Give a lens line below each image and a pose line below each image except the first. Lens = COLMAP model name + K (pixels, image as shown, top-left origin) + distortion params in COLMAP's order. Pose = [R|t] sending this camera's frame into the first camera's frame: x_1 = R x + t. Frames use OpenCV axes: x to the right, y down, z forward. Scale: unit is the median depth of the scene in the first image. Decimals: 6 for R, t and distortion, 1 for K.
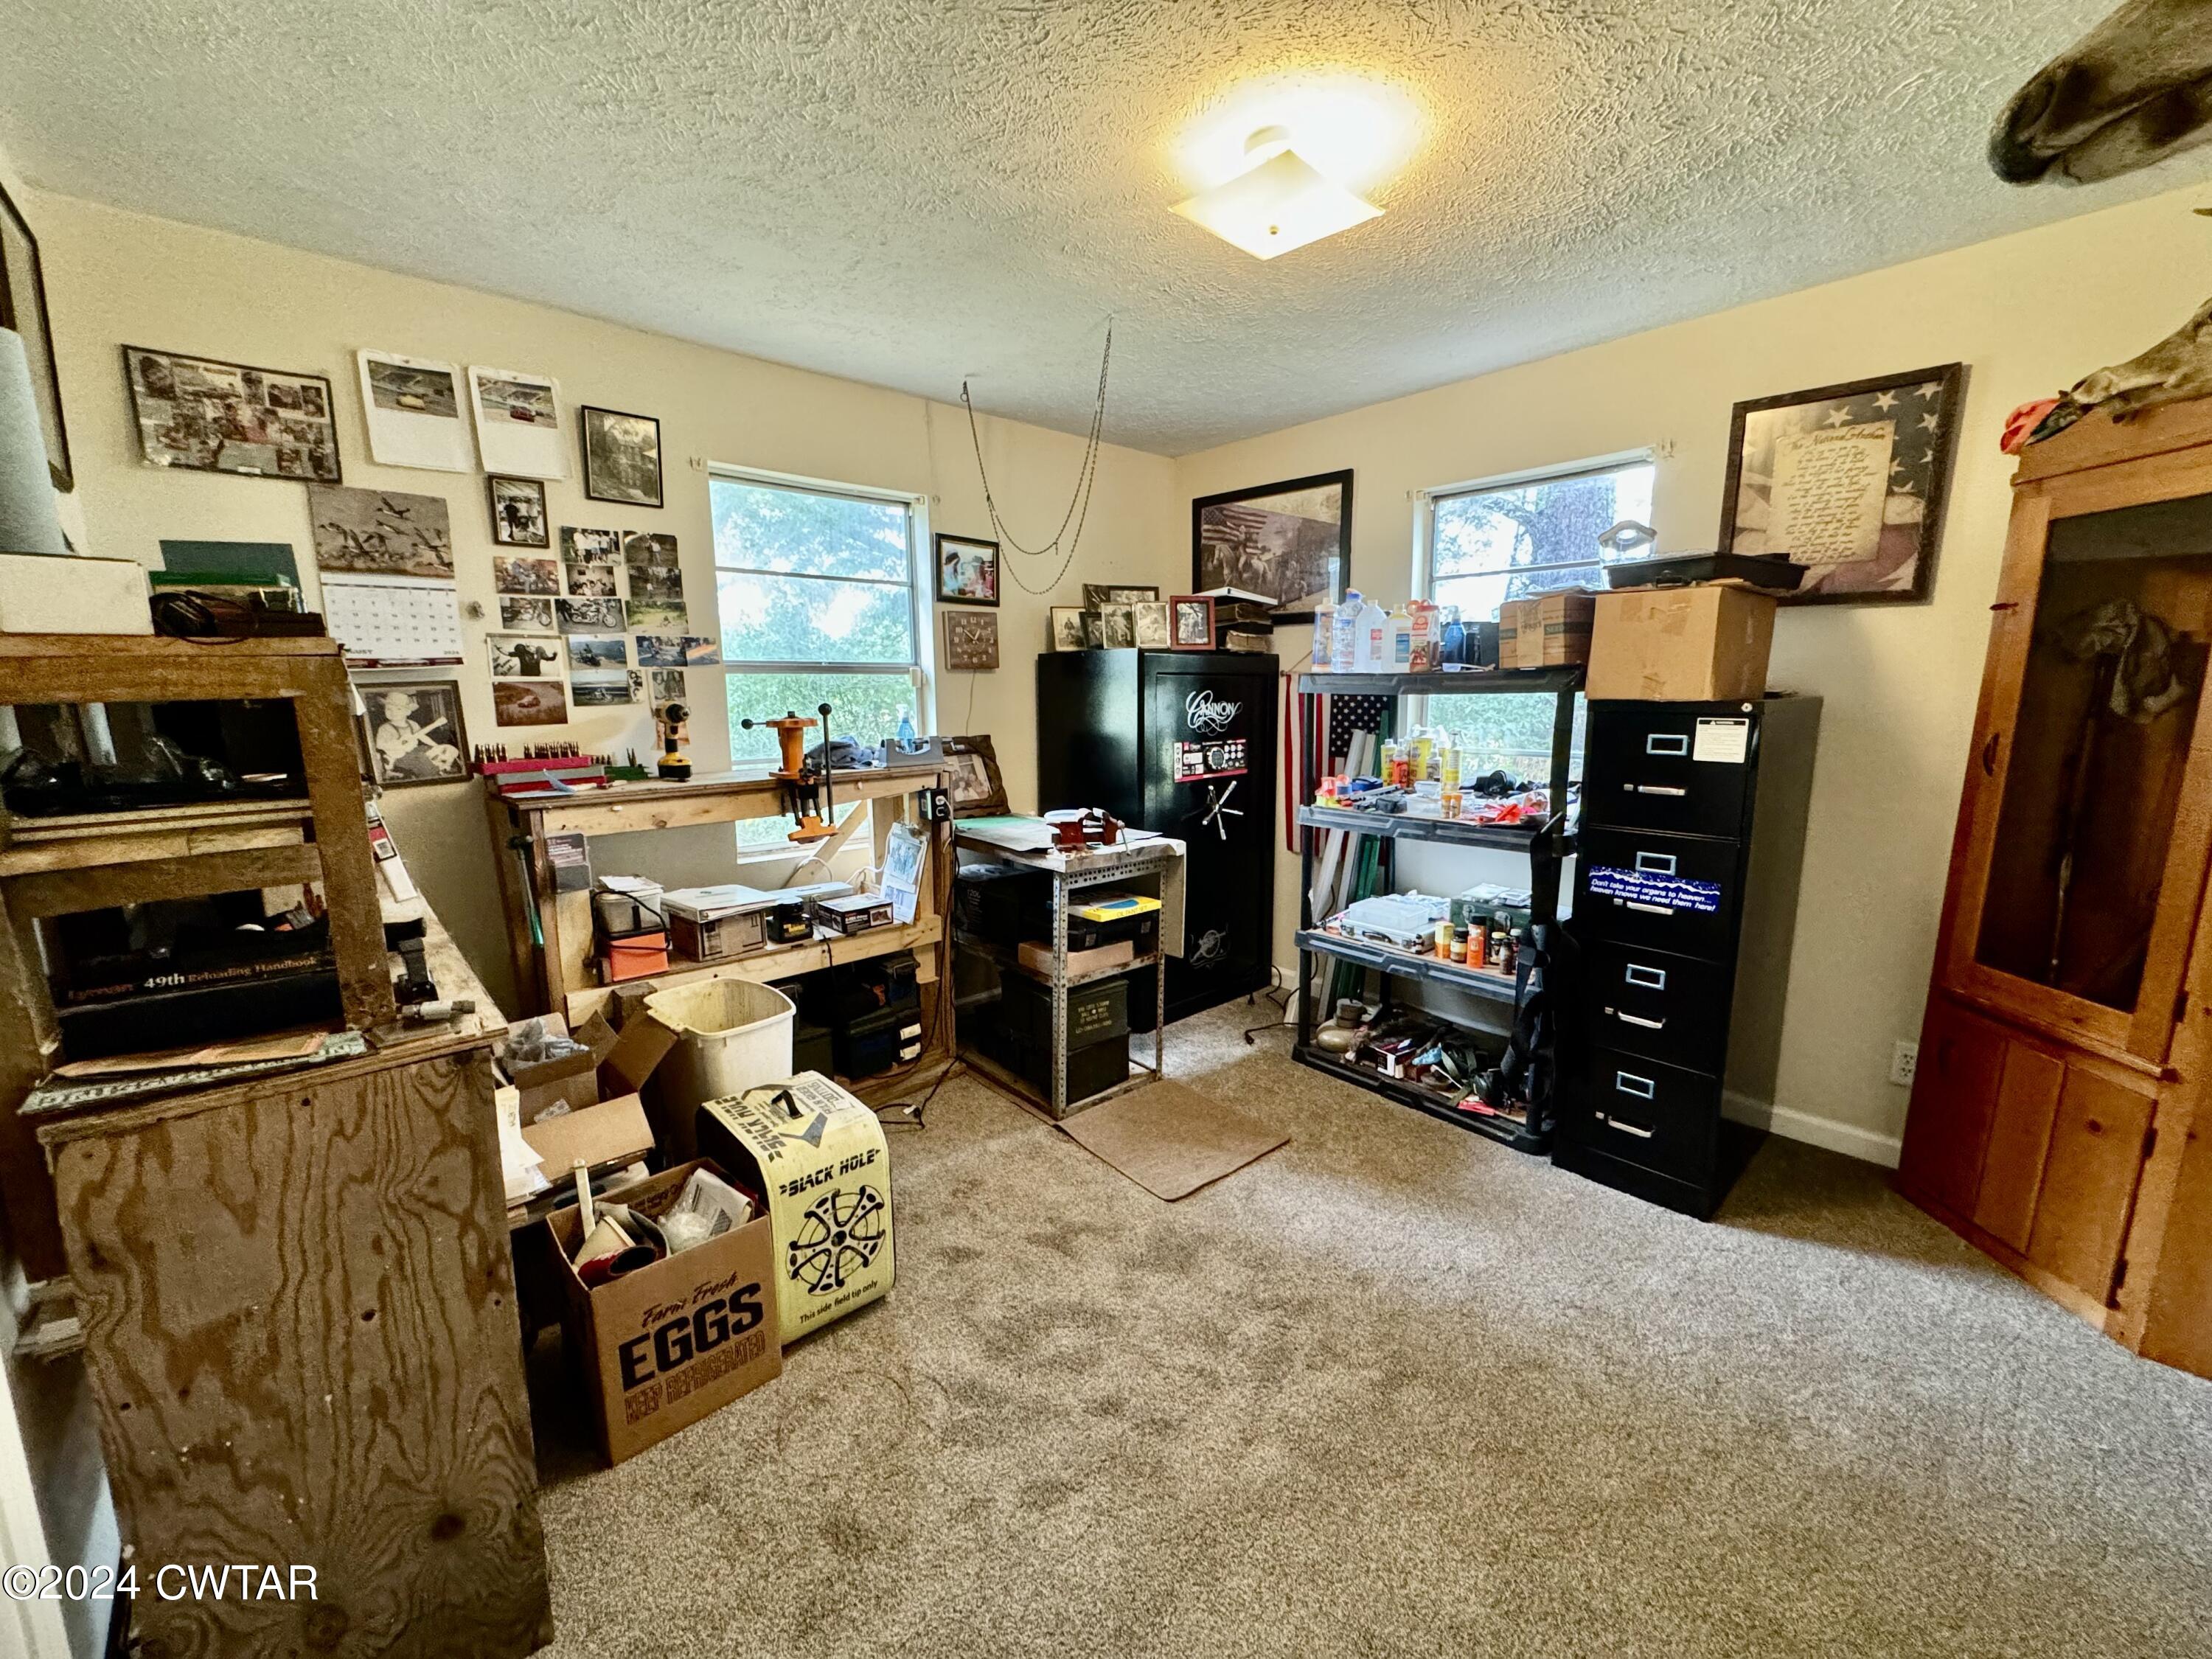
lens RADIAL K [[883.3, 0, 1103.9], [0, 883.3, 823.2], [0, 0, 1]] dist [-0.001407, 0.000548]
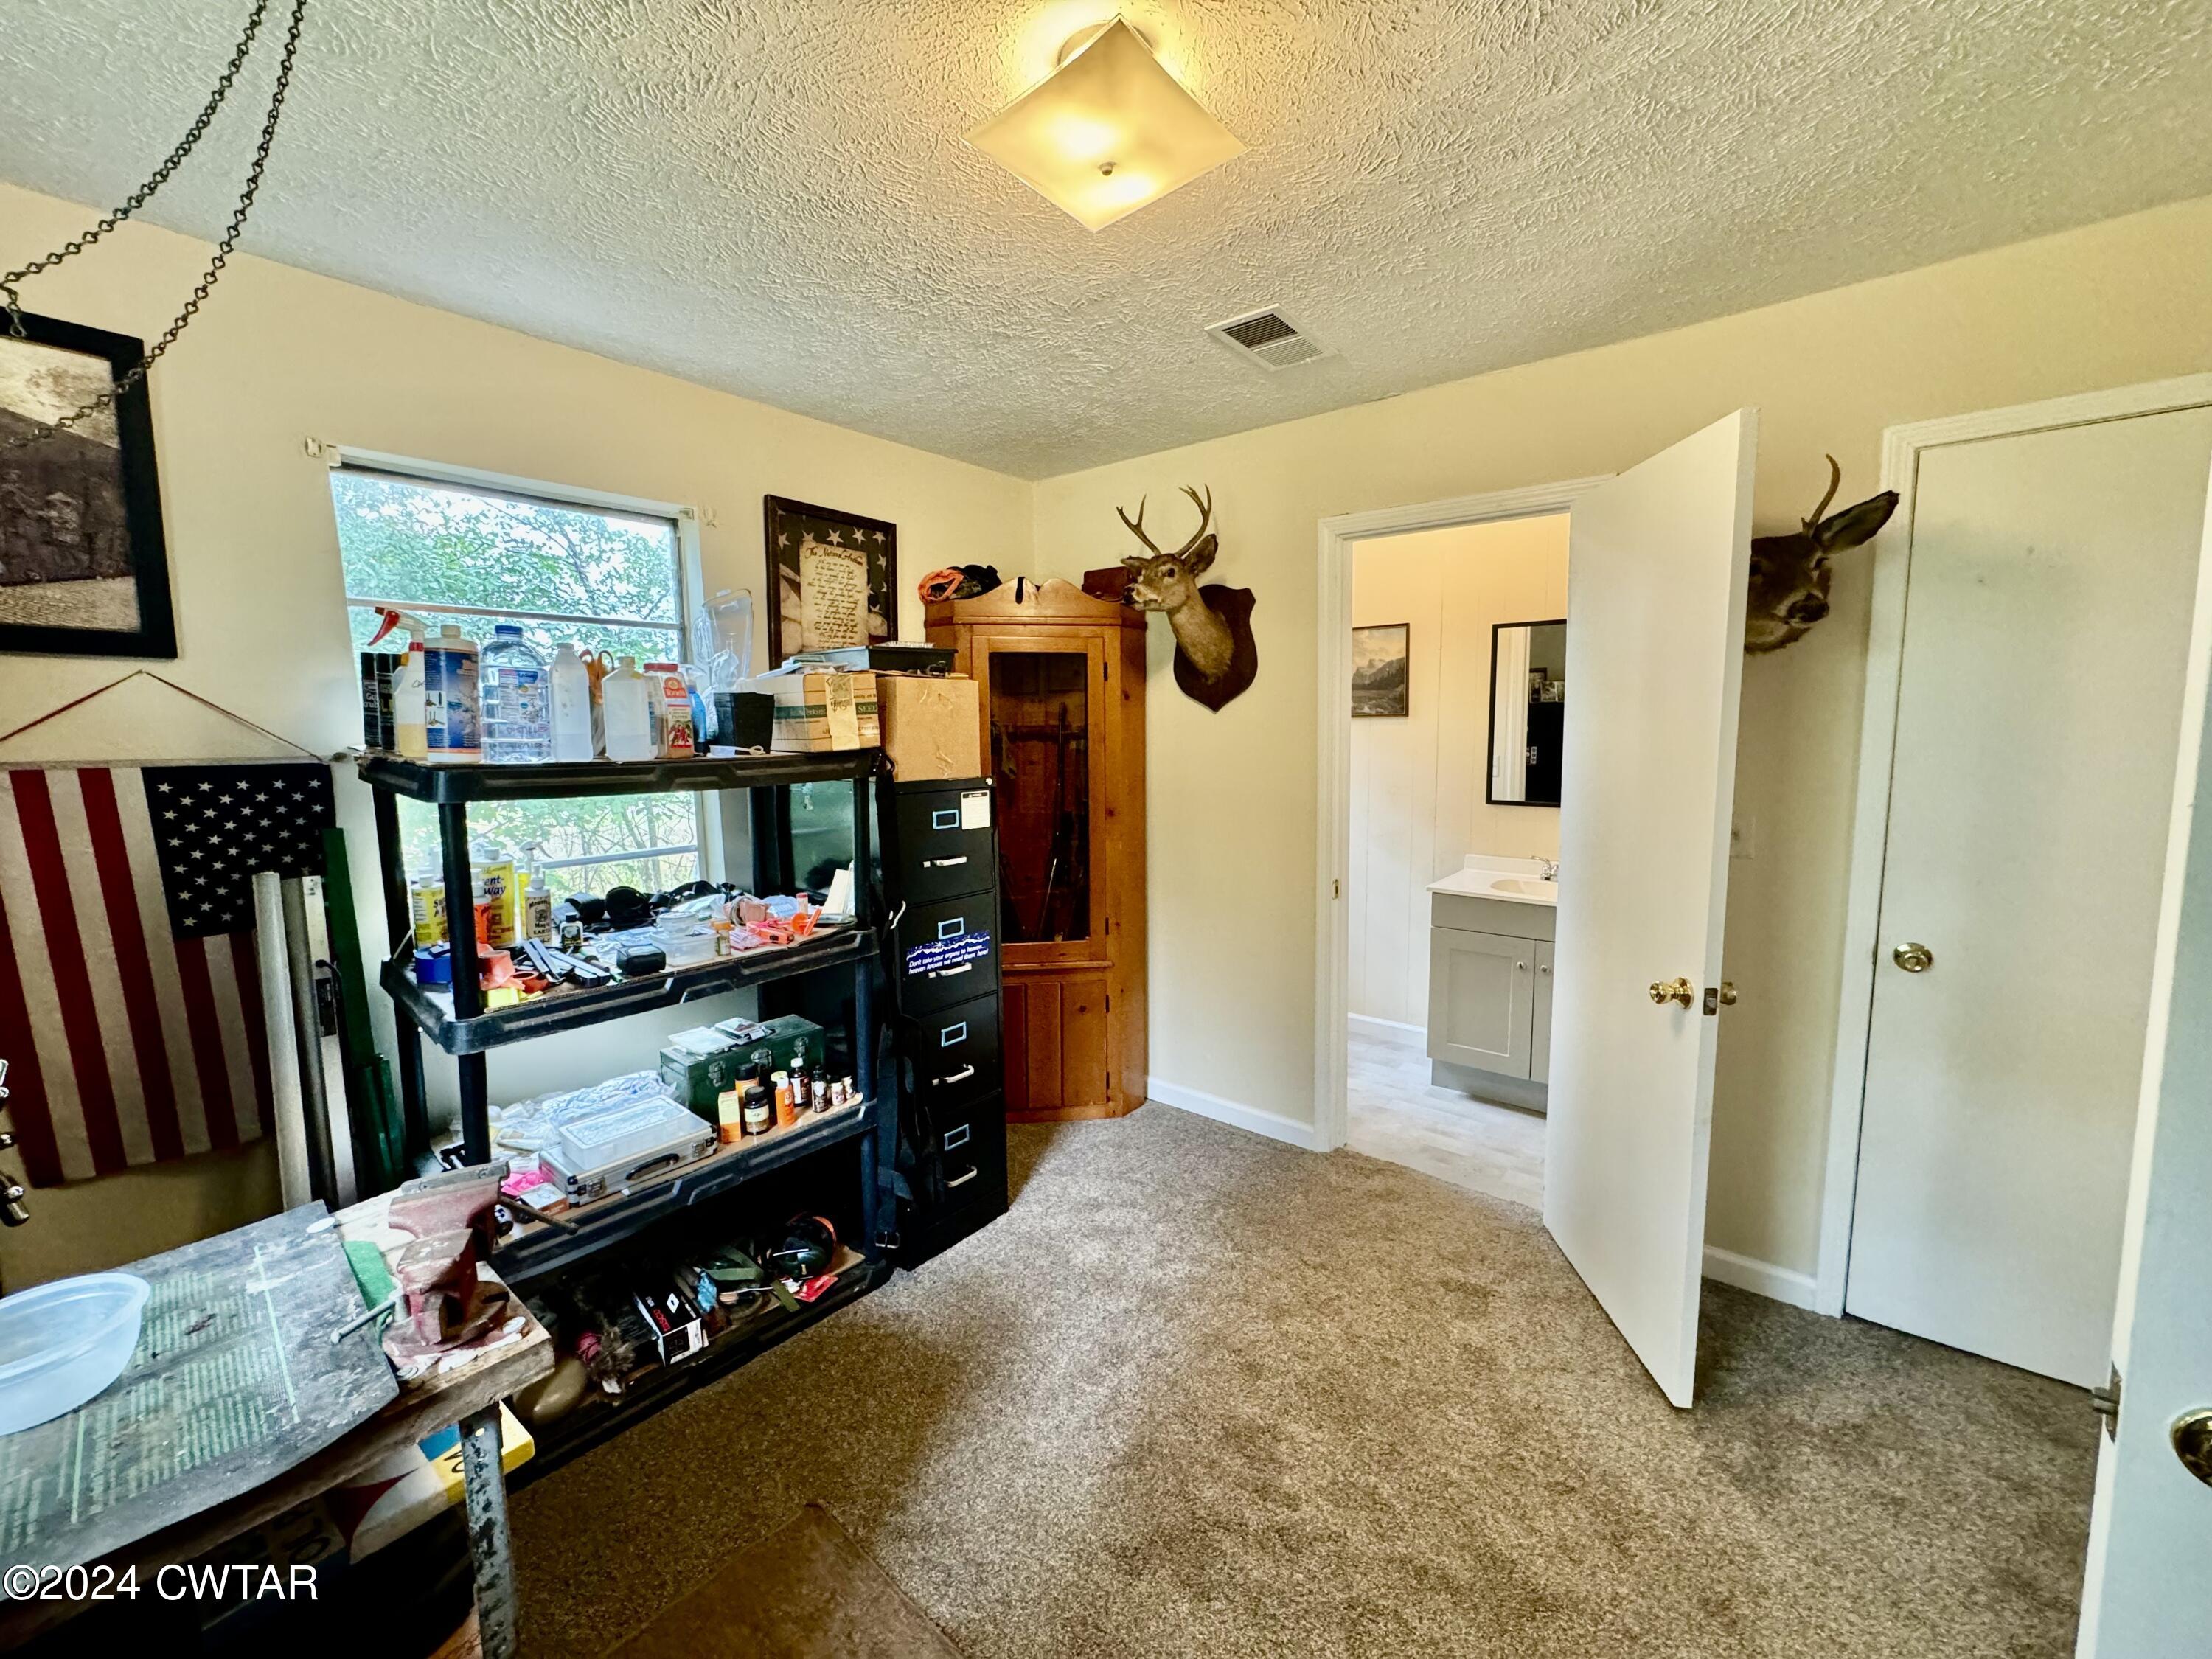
lens RADIAL K [[883.3, 0, 1102.6], [0, 883.3, 835.2], [0, 0, 1]] dist [-0.001407, 0.000548]
pose [[-0.159079, -0.107570, 0.981388, -0.437159], [0.173729, 0.975485, 0.135083, -0.173519], [-0.971860, 0.191984, -0.136491, 0.913990]]
